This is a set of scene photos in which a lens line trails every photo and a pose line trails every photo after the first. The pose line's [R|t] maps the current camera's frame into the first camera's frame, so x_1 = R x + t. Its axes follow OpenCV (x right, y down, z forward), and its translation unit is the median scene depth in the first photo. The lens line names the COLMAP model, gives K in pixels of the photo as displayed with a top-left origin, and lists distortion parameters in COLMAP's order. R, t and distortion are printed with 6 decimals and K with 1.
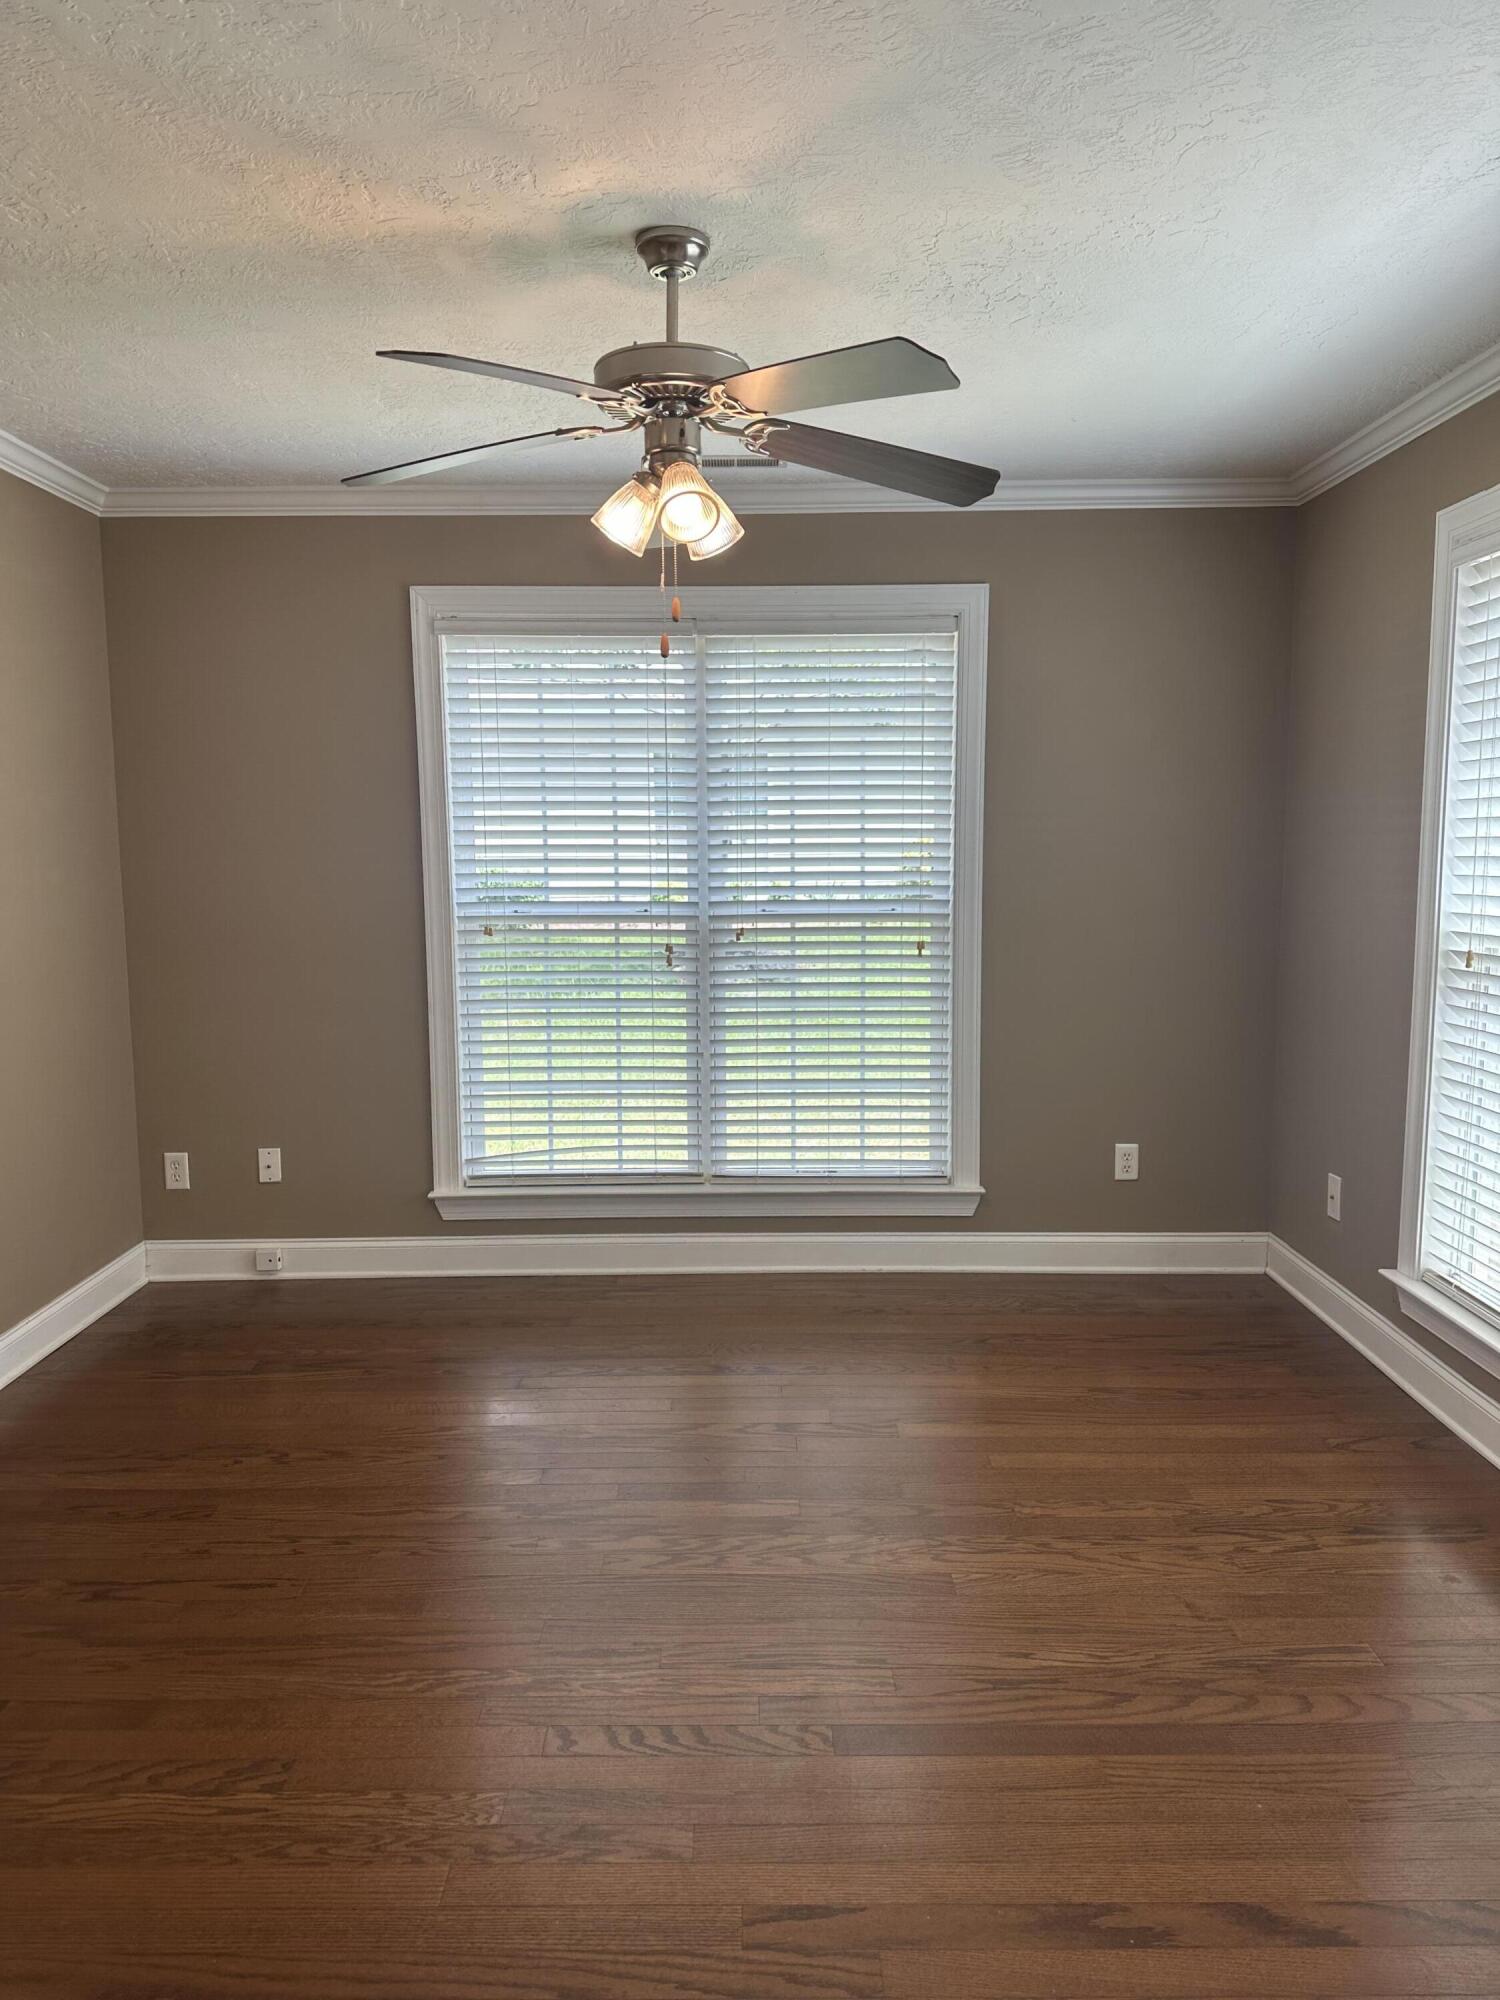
lens RADIAL K [[1415.2, 0, 752.8], [0, 1415.2, 1006.2], [0, 0, 1]] dist [0.055093, -0.066661]
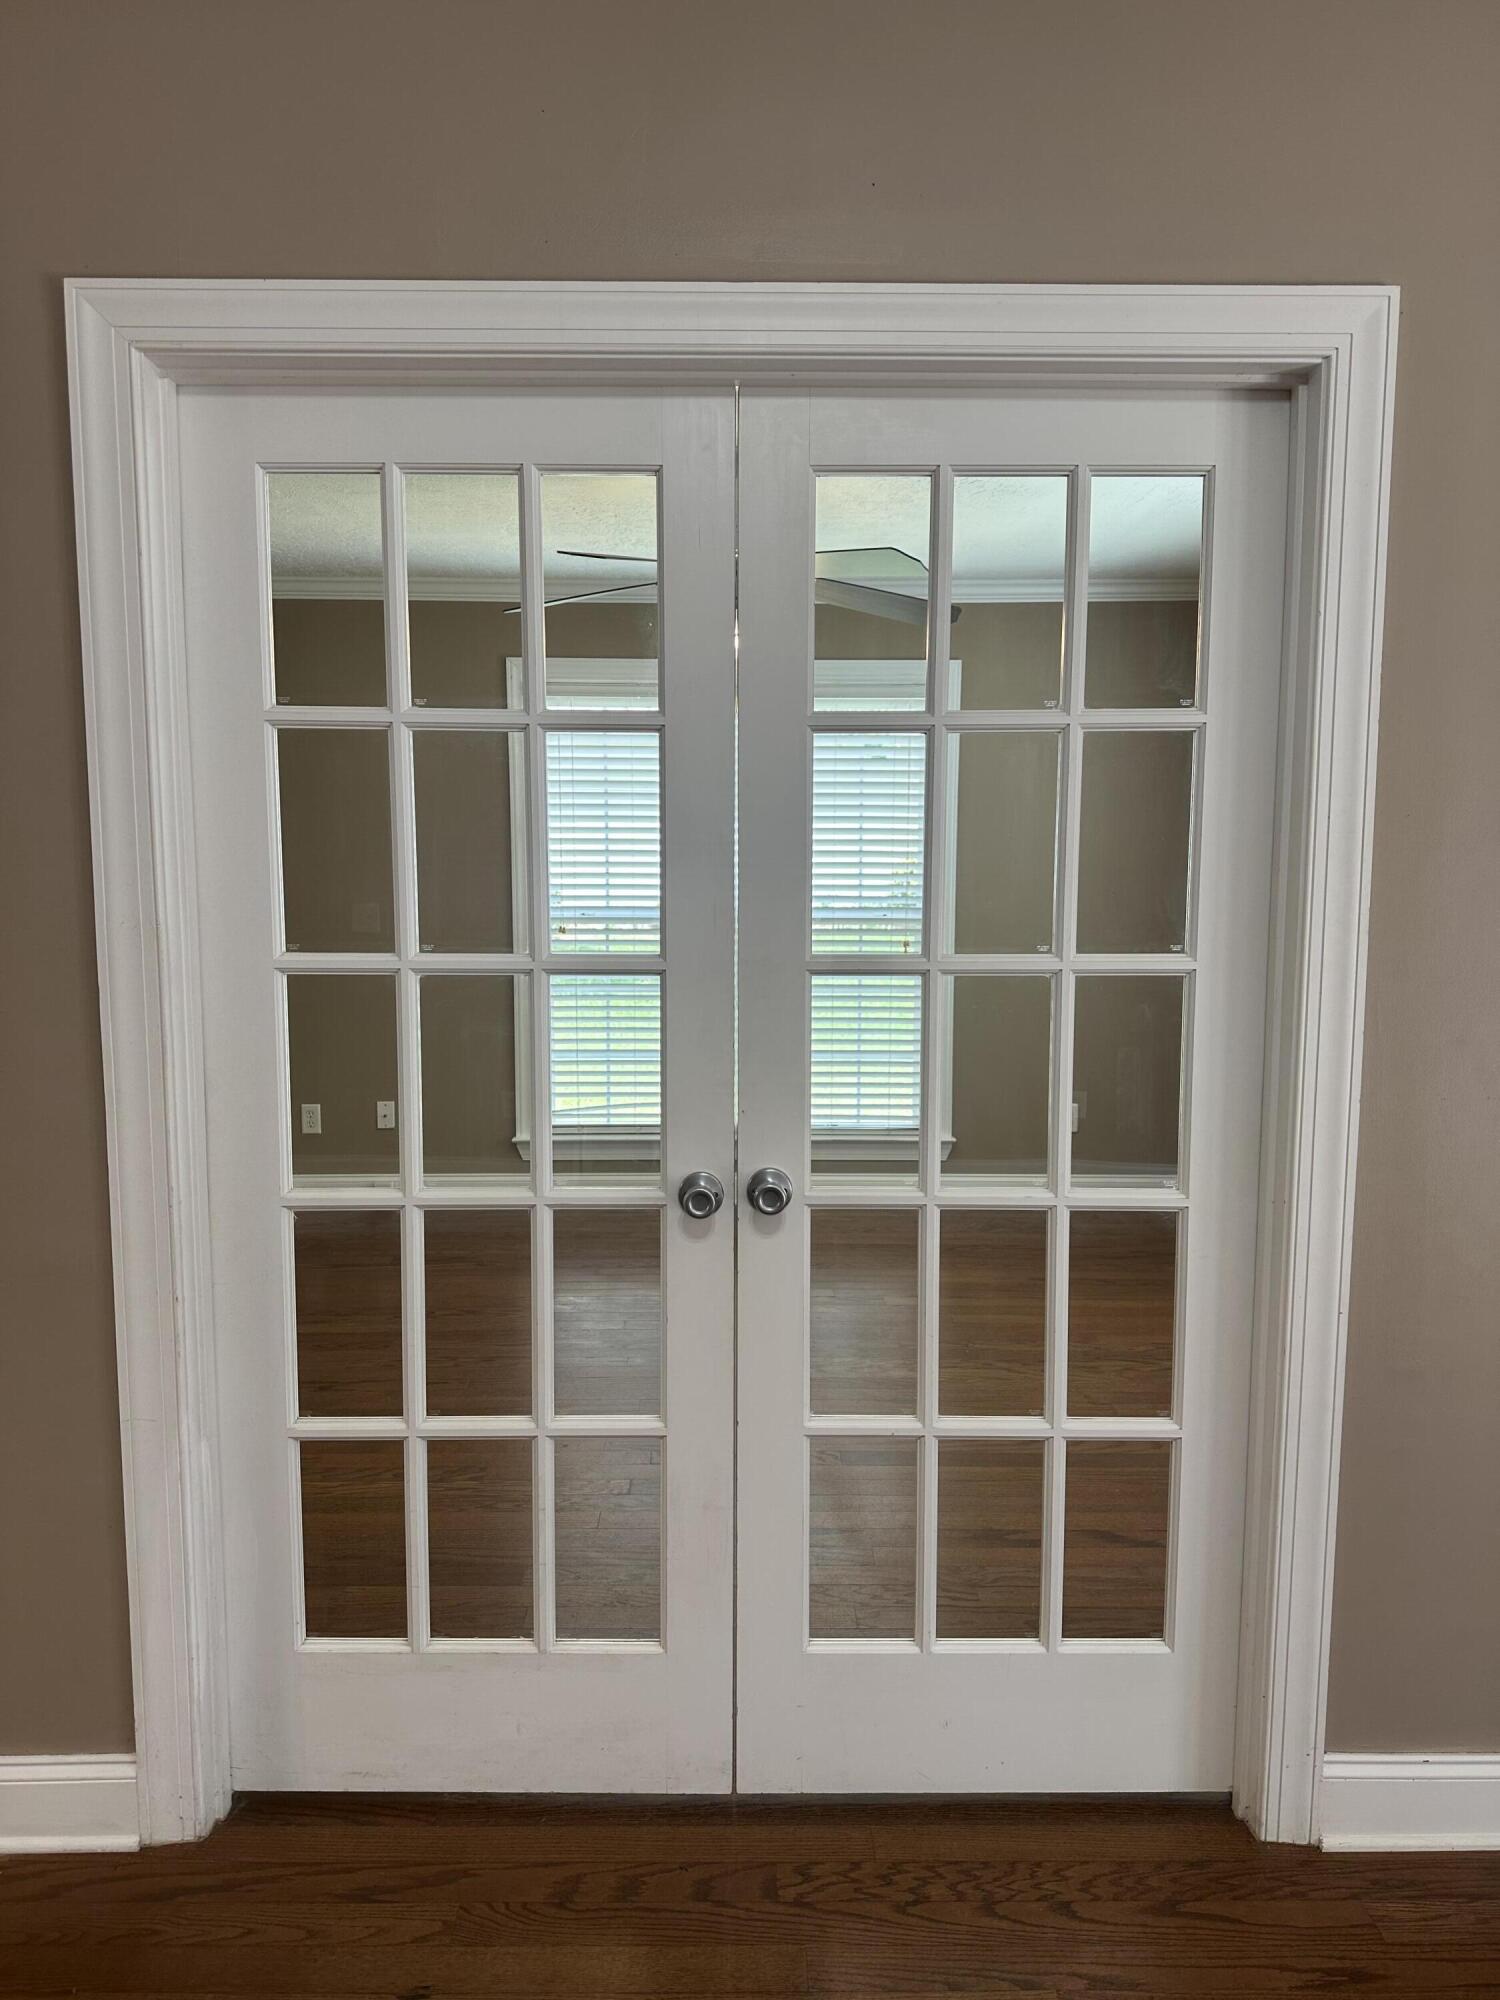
lens RADIAL K [[1415.2, 0, 746.5], [0, 1415.2, 1001.7], [0, 0, 1]] dist [0.055093, -0.066661]
pose [[0.999954, 0.009181, 0.002833, -0.026235], [-0.009150, 0.999900, -0.010779, 0.023134], [-0.002932, 0.010753, 0.999938, -0.254930]]
